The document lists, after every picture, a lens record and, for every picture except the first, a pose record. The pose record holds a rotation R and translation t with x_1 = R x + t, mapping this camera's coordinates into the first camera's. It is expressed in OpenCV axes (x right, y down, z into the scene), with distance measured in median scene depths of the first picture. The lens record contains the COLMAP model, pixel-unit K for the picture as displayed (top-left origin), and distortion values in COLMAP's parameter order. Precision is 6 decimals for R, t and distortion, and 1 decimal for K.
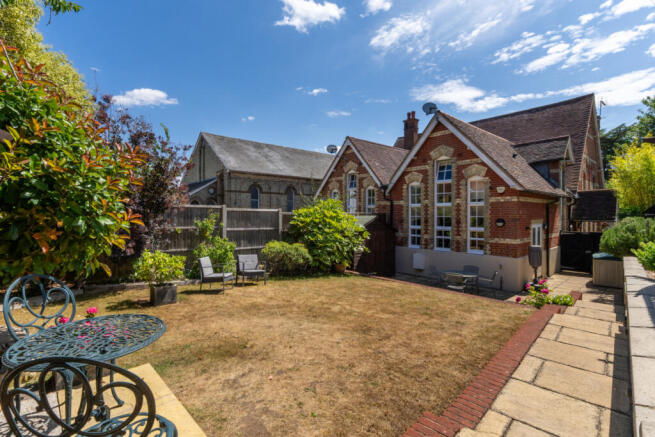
lens RADIAL K [[300.2, 0, 326.0], [0, 300.2, 217.7], [0, 0, 1]] dist [-0.011404, -0.000112]
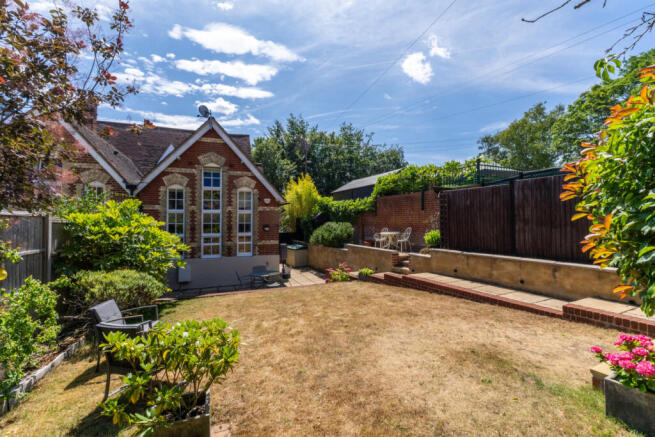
lens RADIAL K [[287.3, 0, 323.8], [0, 287.3, 218.0], [0, 0, 1]] dist [-0.011017, -0.000666]
pose [[0.326569, 0.006292, 0.945152, -0.405421], [0.016147, 0.999795, -0.012235, -0.004426], [-0.945035, 0.019257, 0.326401, 0.347879]]
